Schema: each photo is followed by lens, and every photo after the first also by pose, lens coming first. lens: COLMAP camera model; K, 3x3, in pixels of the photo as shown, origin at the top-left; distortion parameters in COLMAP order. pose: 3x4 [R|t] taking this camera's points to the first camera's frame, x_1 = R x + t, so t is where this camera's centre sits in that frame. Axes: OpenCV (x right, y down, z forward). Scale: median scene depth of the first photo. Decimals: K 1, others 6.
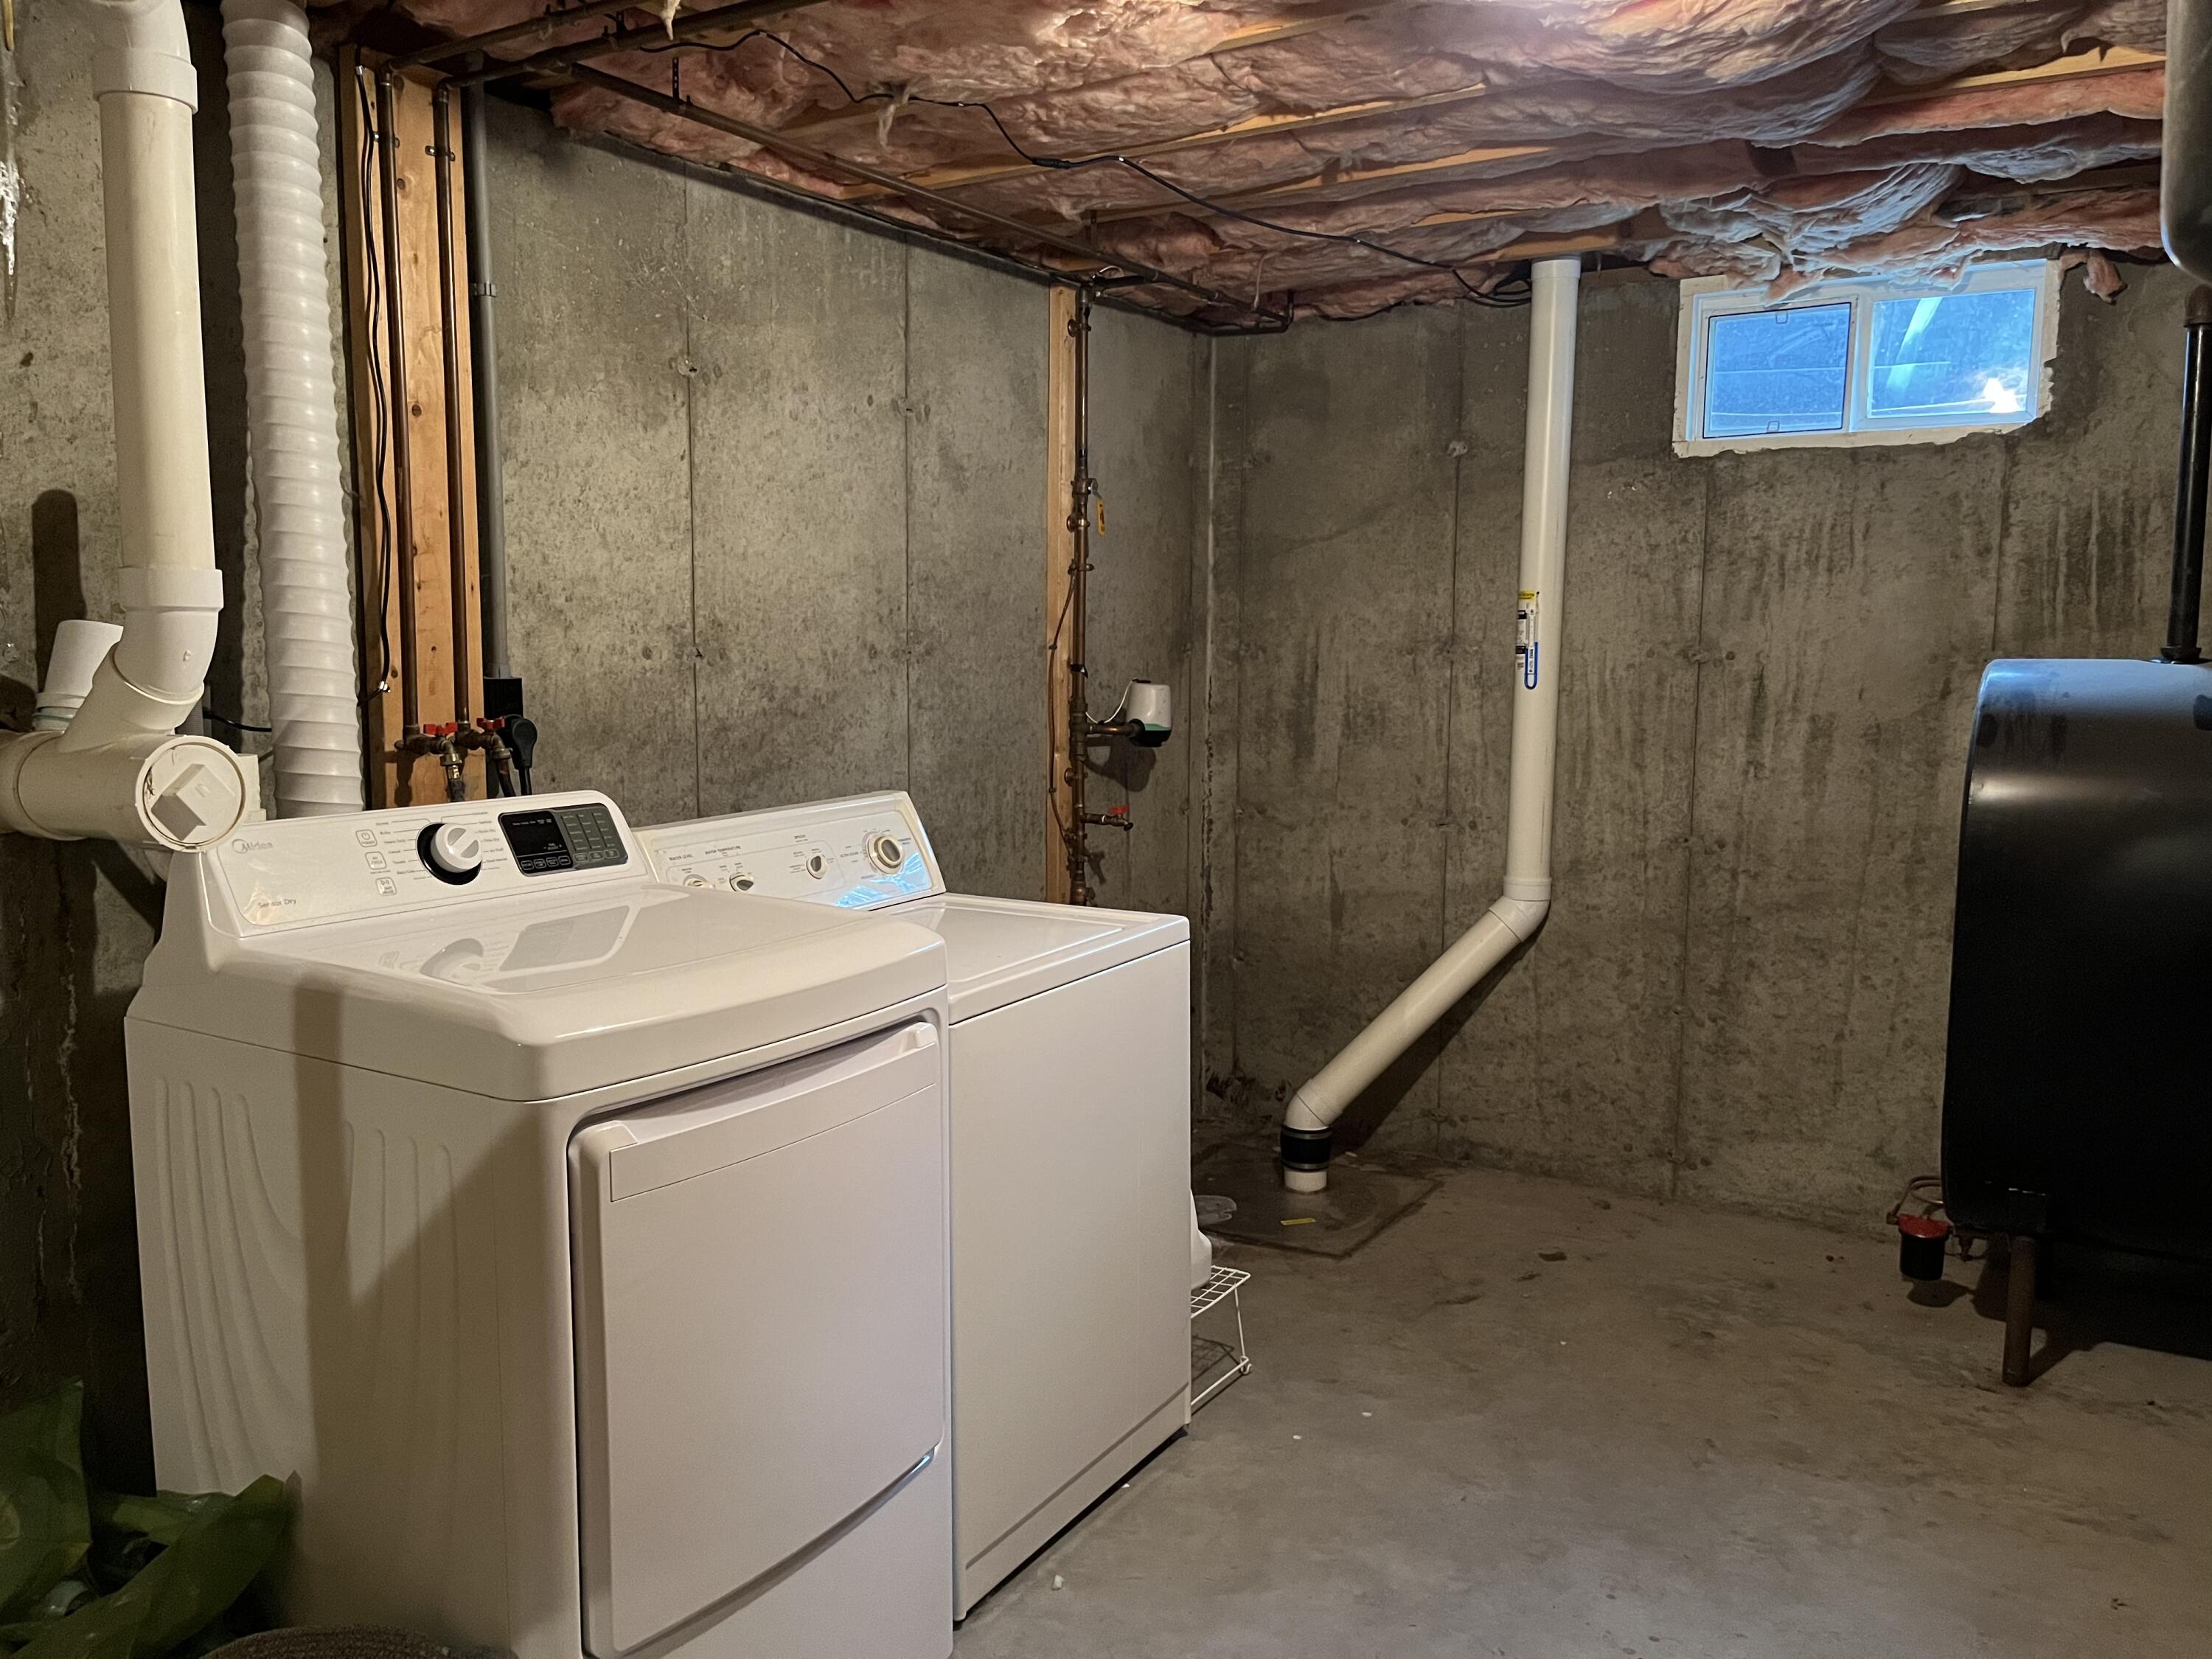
lens RADIAL K [[1667.2, 0, 1099.7], [0, 1667.2, 833.5], [0, 0, 1]] dist [0.047193, -0.076184]
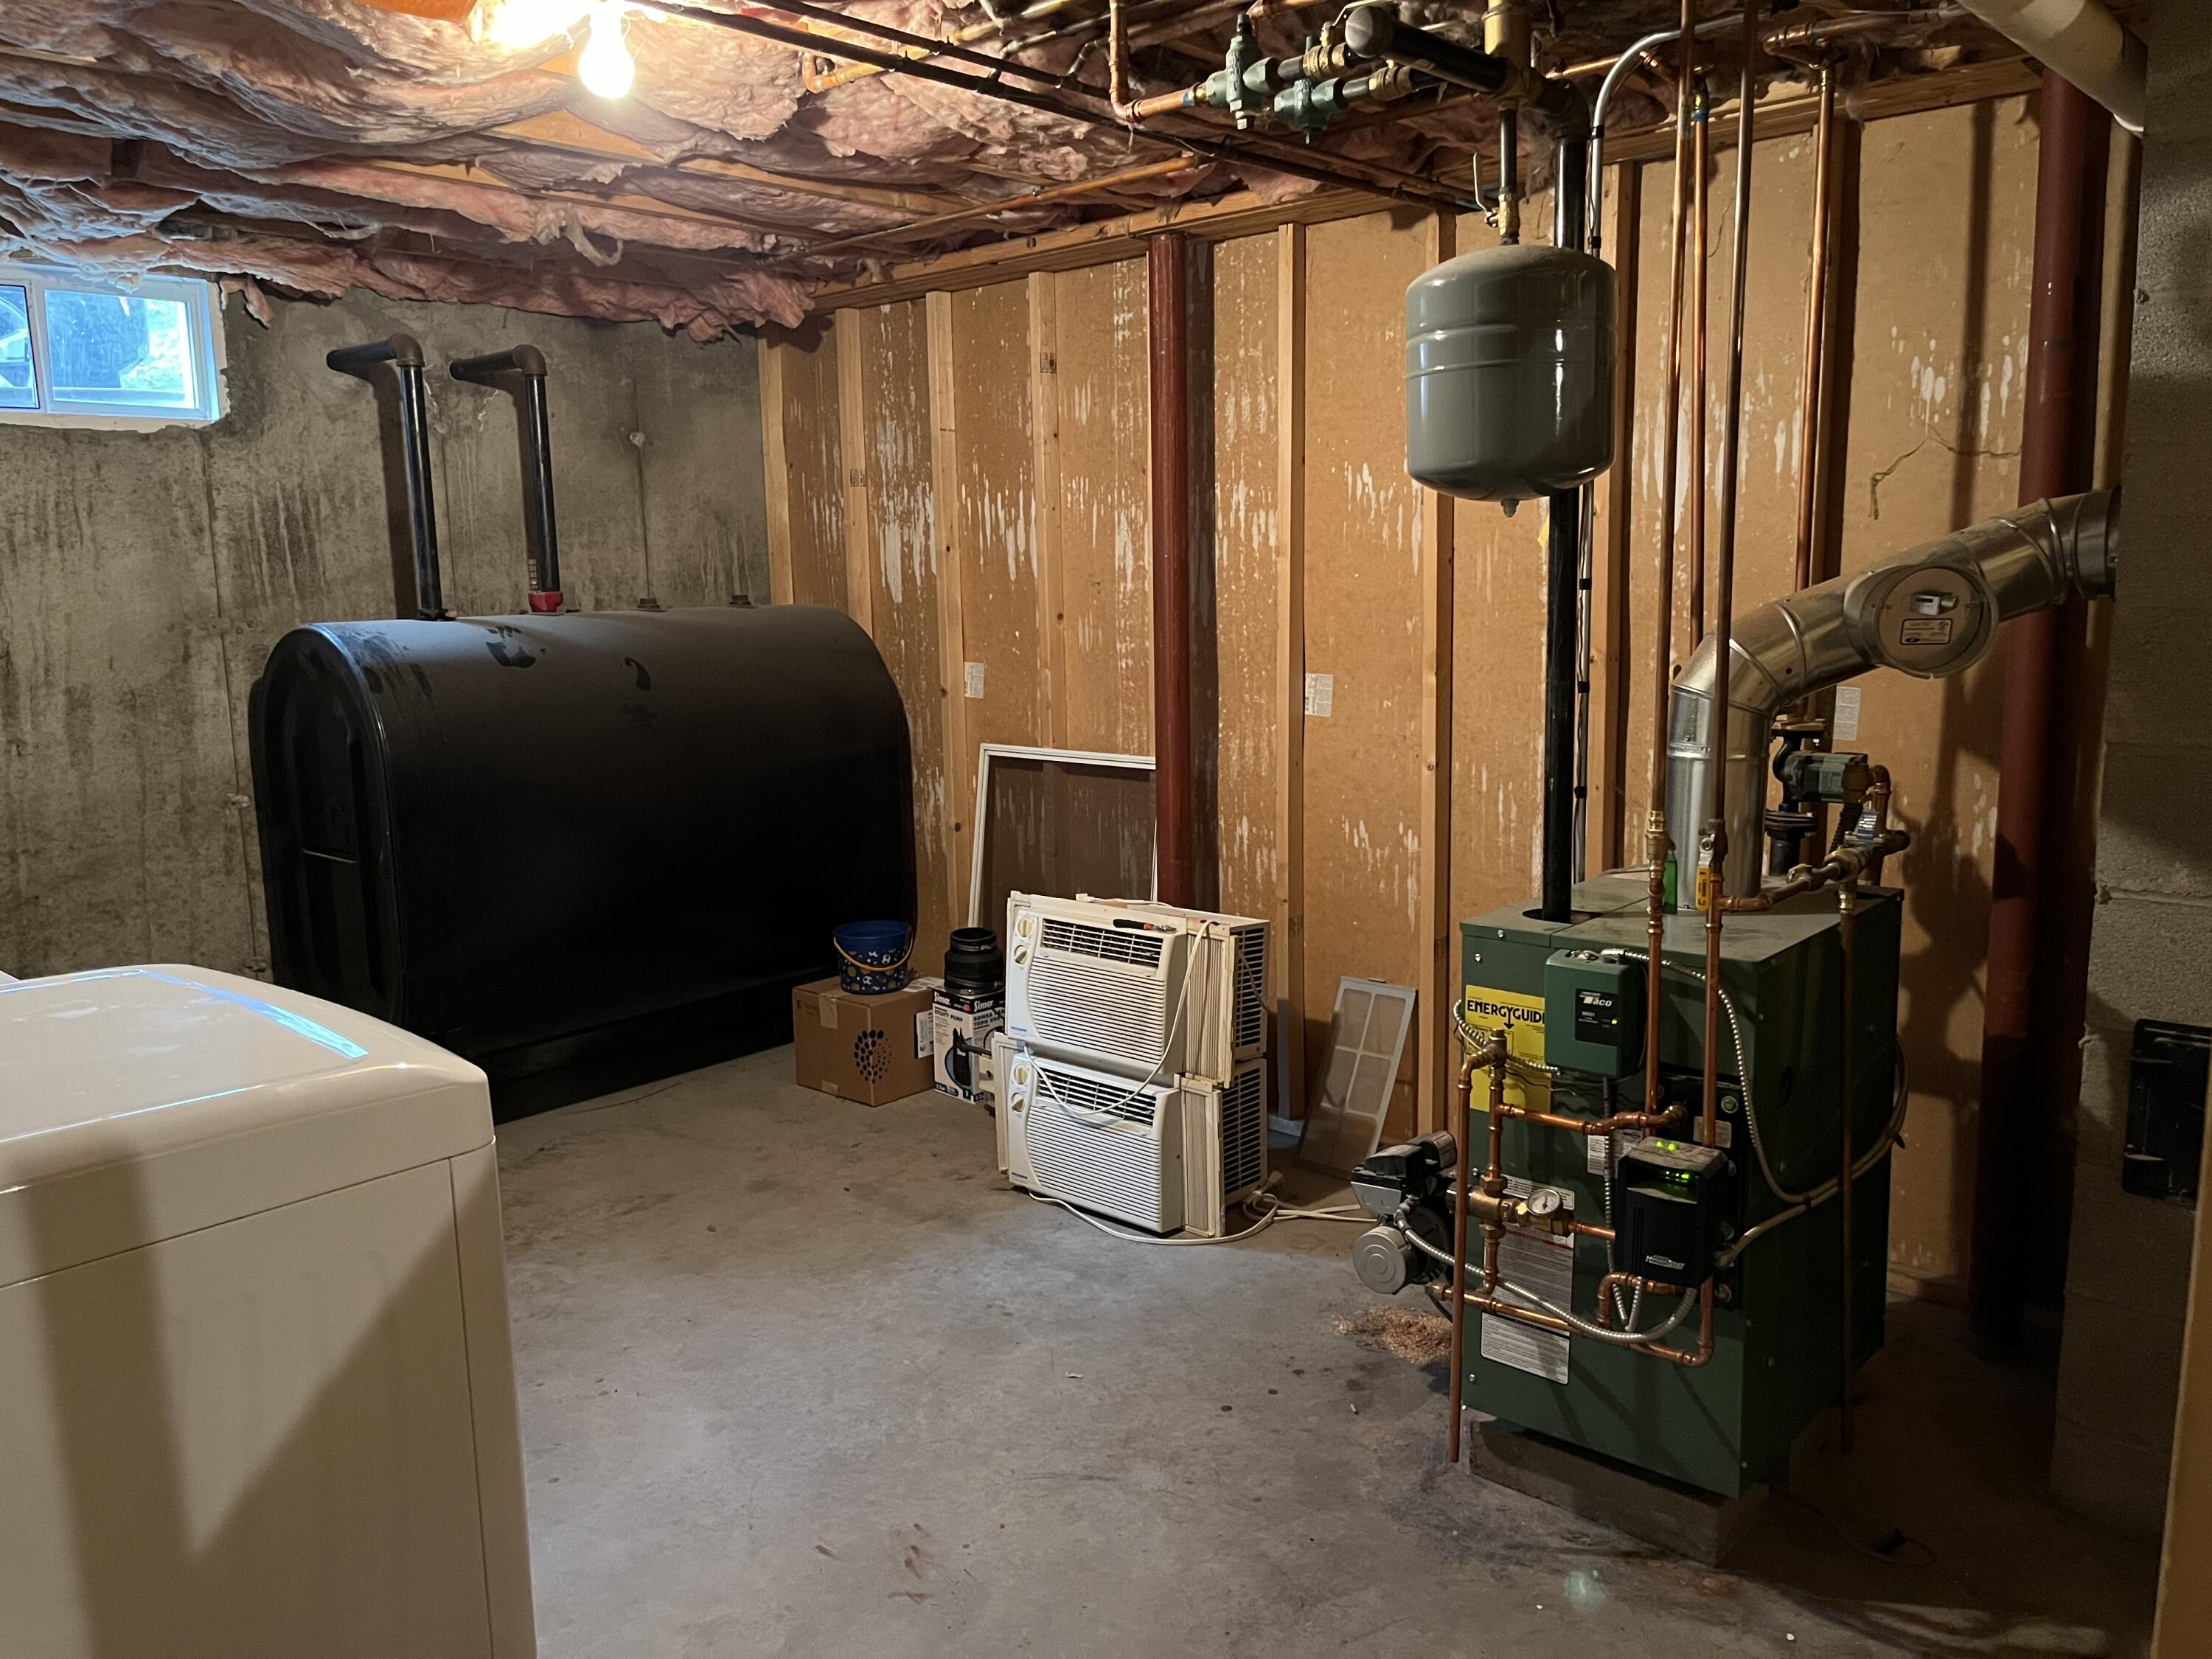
lens RADIAL K [[1667.2, 0, 1102.2], [0, 1667.2, 832.0], [0, 0, 1]] dist [0.047193, -0.076184]
pose [[0.157562, -0.157475, 0.974872, -0.502441], [0.141273, 0.980643, 0.135574, -0.034618], [-0.977352, 0.116362, 0.176759, 0.215953]]
